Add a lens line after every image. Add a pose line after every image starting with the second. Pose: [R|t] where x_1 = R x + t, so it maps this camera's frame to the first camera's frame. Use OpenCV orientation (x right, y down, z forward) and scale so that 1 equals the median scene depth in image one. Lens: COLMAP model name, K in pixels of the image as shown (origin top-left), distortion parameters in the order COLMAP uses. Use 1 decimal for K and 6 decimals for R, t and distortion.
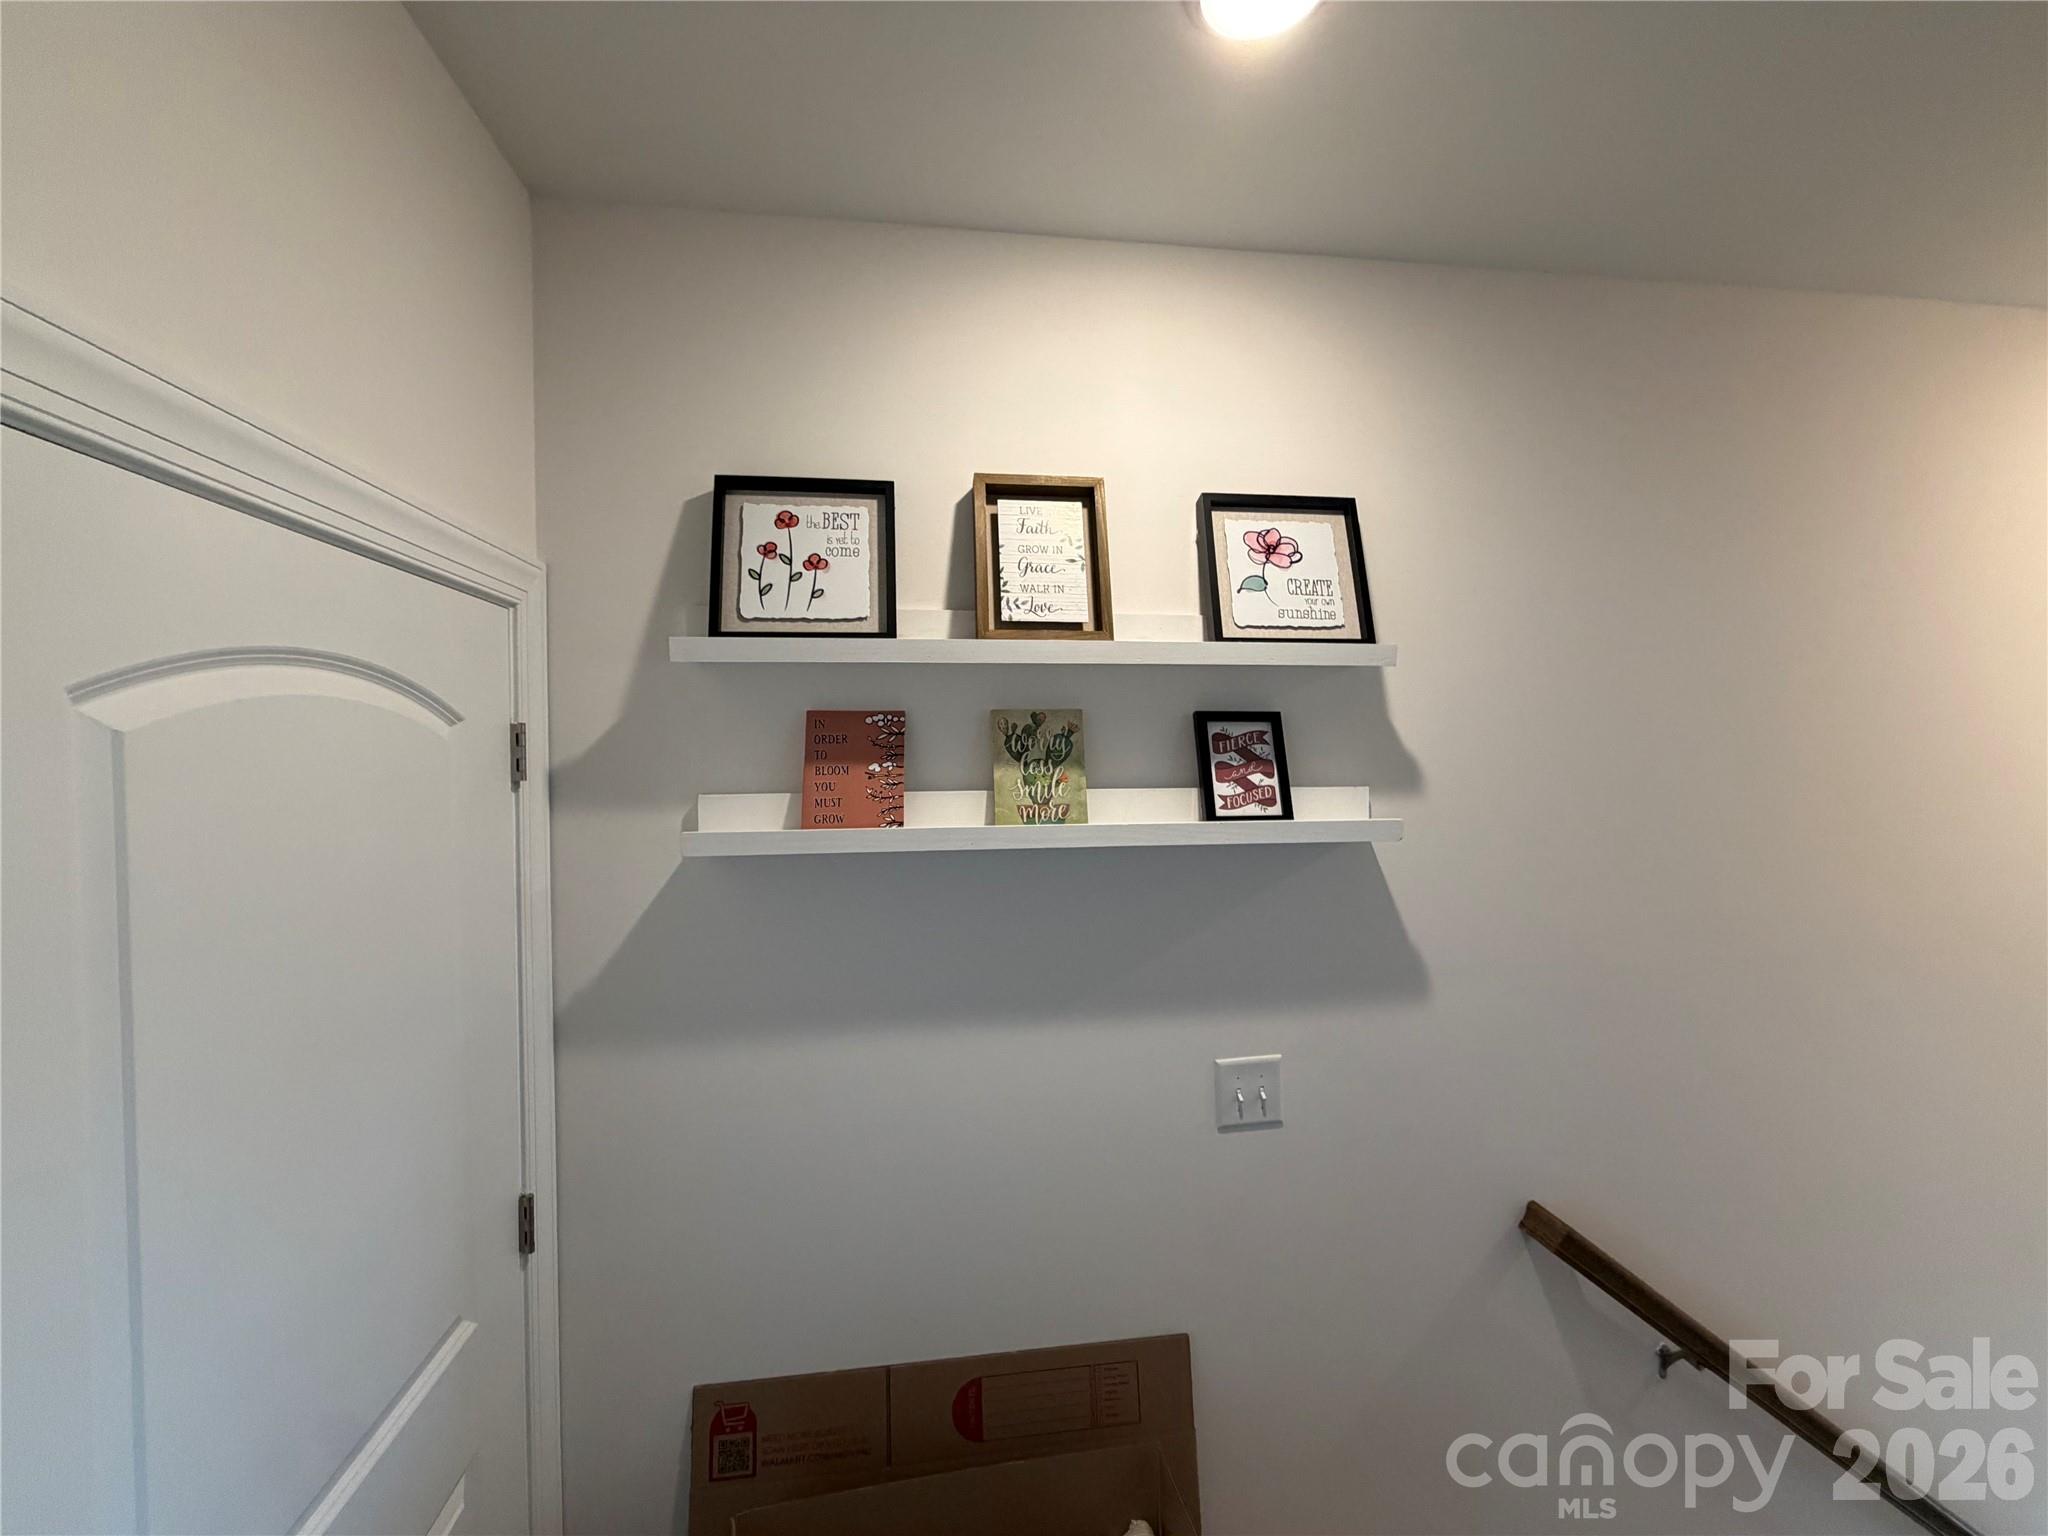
lens RADIAL K [[817.7, 0, 1018.0], [0, 817.7, 766.7], [0, 0, 1]] dist [-0.000949, -0.000177]
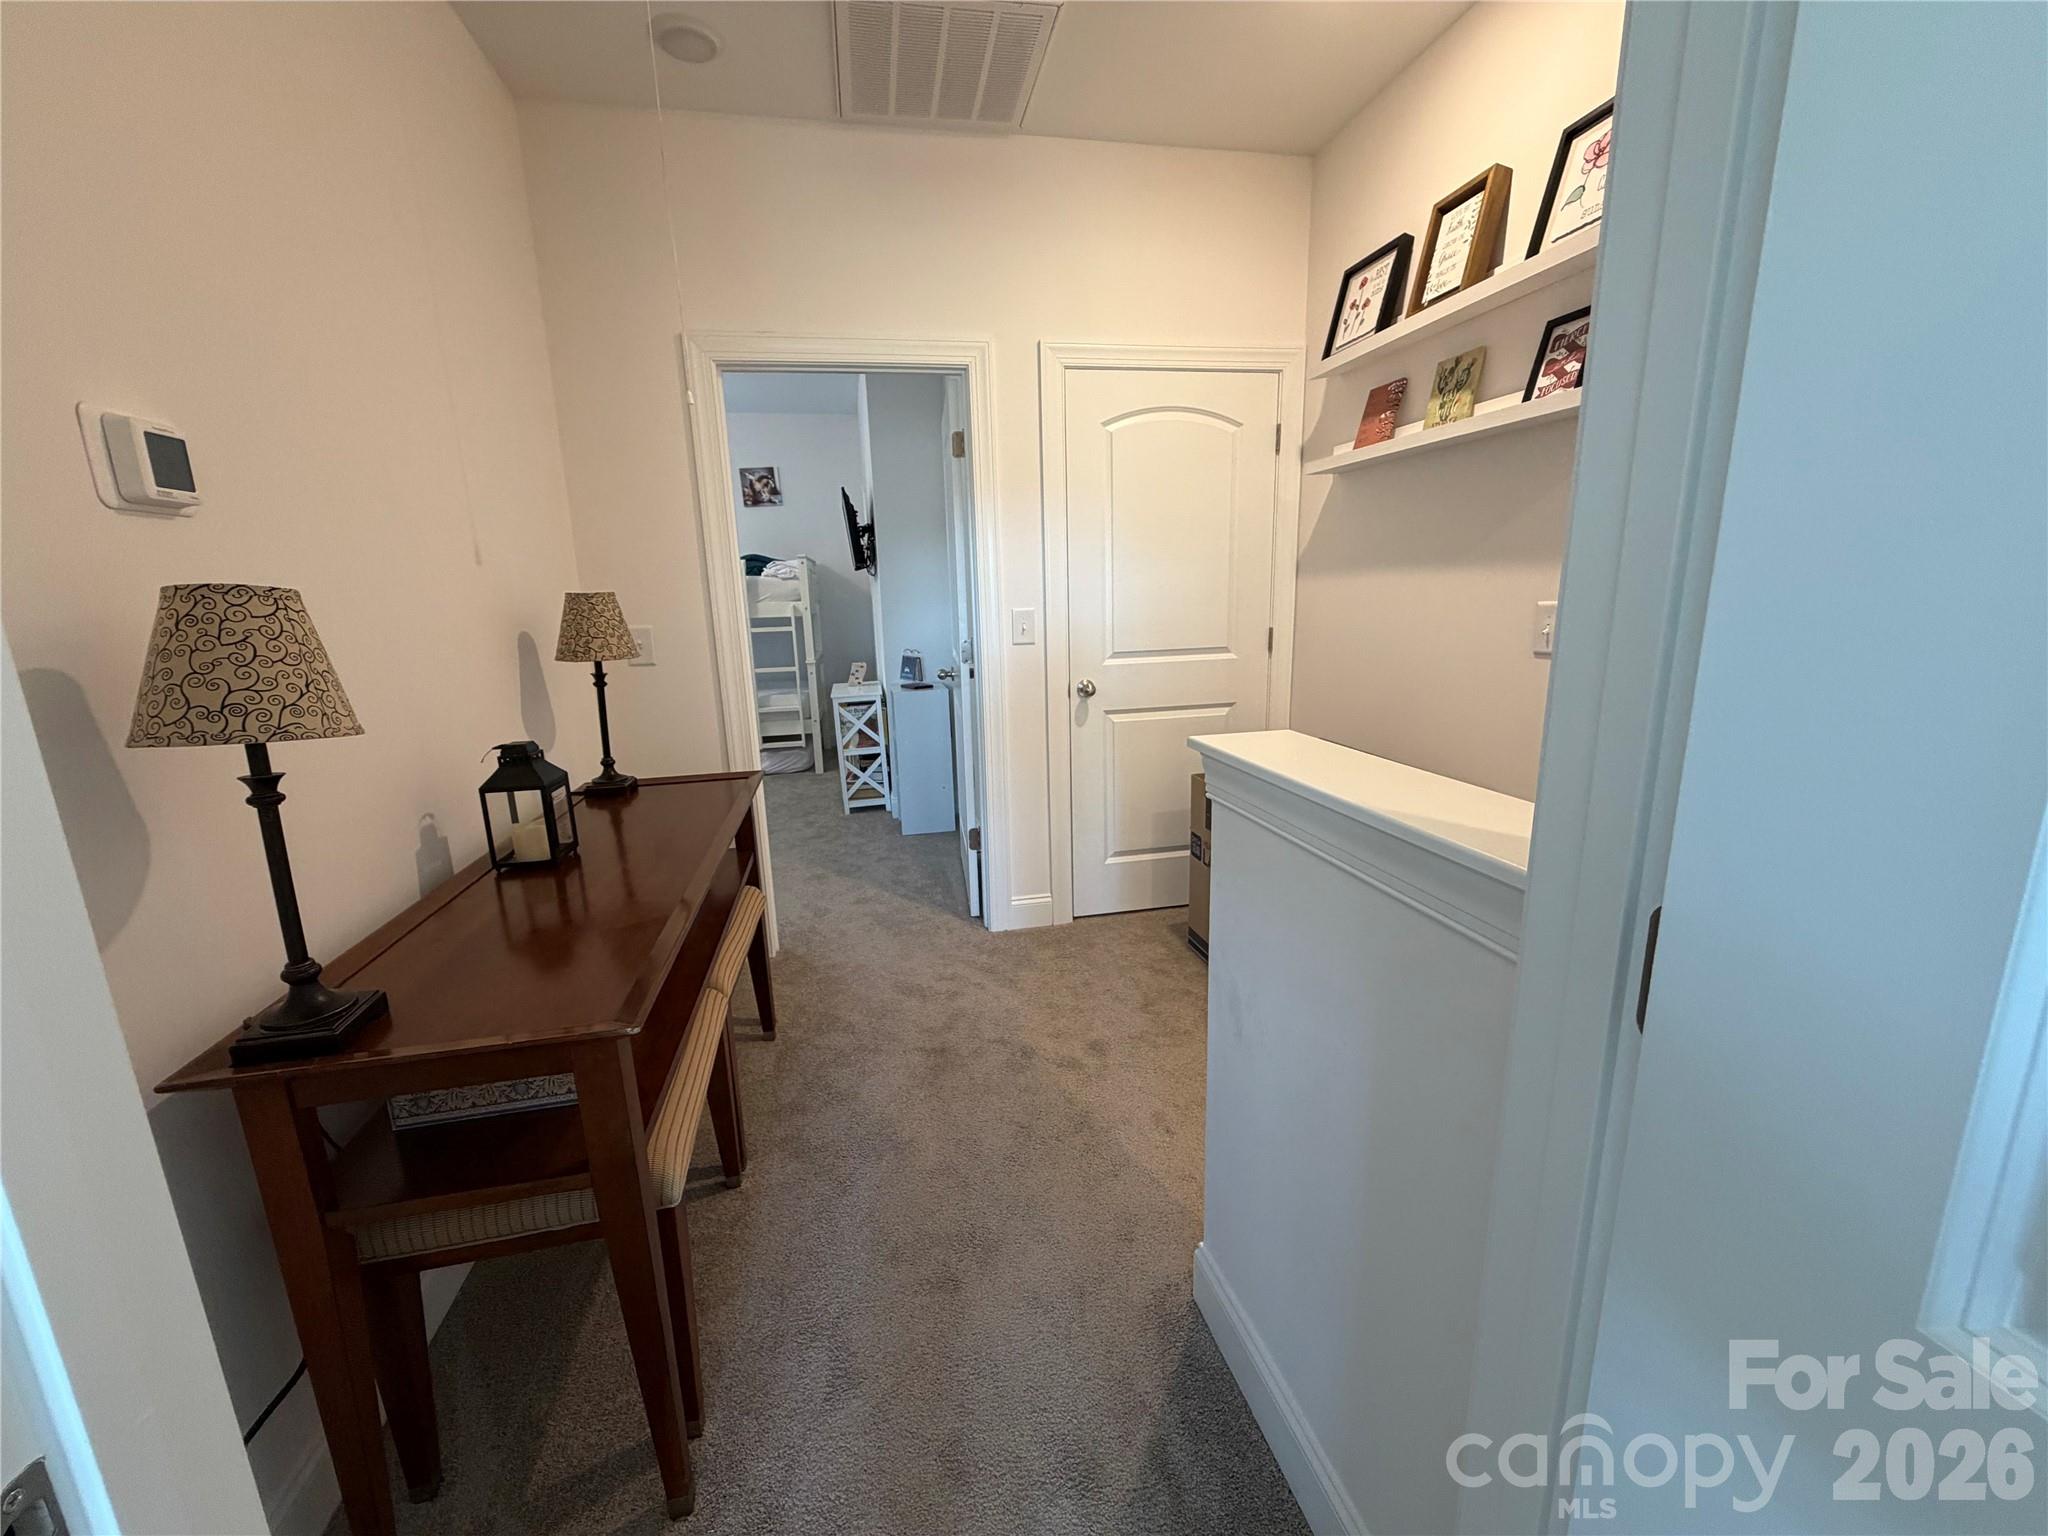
lens RADIAL K [[817.7, 0, 1018.0], [0, 817.7, 766.7], [0, 0, 1]] dist [-0.000949, -0.000177]
pose [[0.063406, 0.219665, -0.973513, 1.656132], [0.012381, 0.975227, 0.220858, 0.339027], [0.997911, -0.026057, 0.059116, 0.071443]]
